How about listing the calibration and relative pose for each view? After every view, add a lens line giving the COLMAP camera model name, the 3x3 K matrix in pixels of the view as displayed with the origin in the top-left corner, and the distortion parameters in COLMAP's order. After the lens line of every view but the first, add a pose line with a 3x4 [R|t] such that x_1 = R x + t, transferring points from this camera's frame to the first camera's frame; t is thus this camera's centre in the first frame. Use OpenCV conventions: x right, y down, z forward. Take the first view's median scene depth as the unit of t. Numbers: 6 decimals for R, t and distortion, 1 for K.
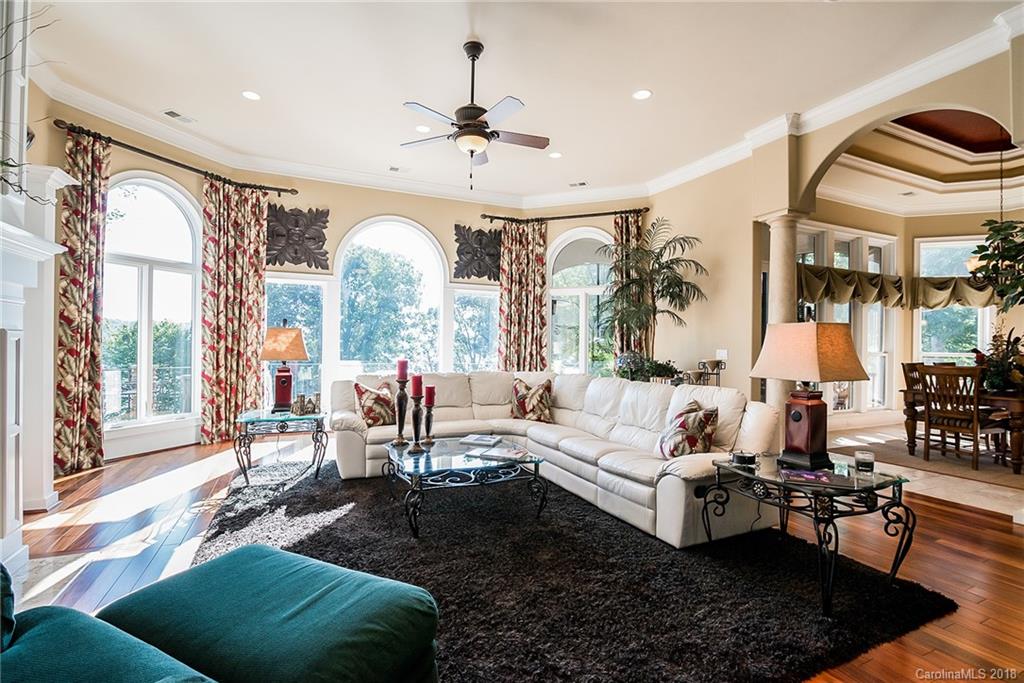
lens RADIAL K [[475.8, 0, 510.8], [0, 475.8, 342.2], [0, 0, 1]] dist [-0.016920, -0.000111]
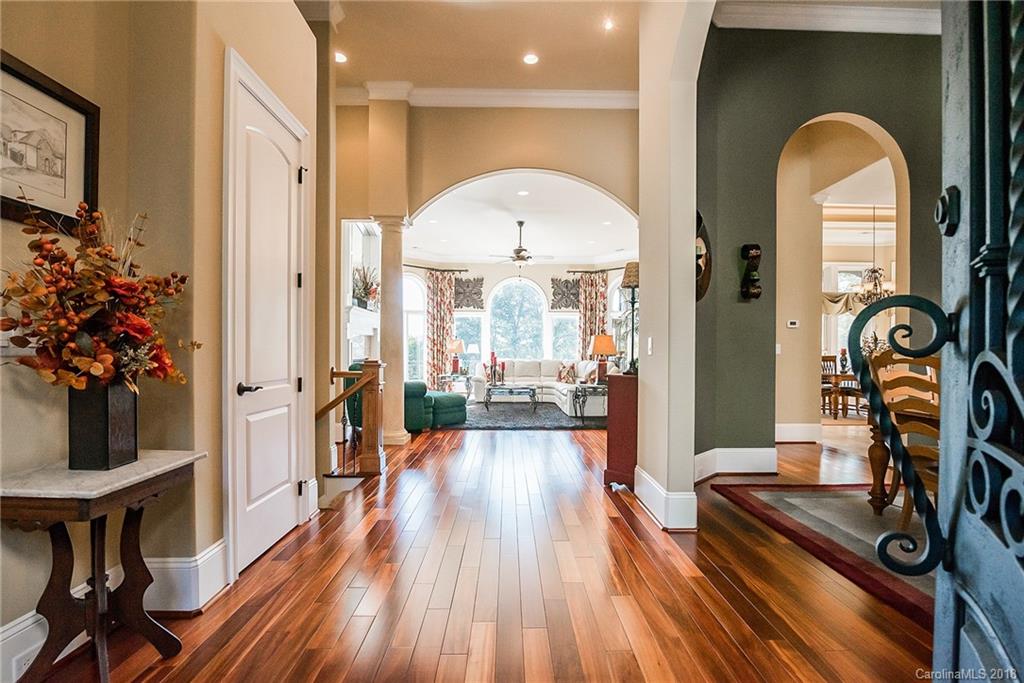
lens RADIAL K [[475.8, 0, 511.5], [0, 475.8, 349.2], [0, 0, 1]] dist [-0.016920, -0.000111]
pose [[0.915489, -0.007560, -0.402273, 0.476572], [0.006579, 0.999971, -0.003822, 0.018317], [0.402290, 0.000852, 0.915512, -0.694929]]
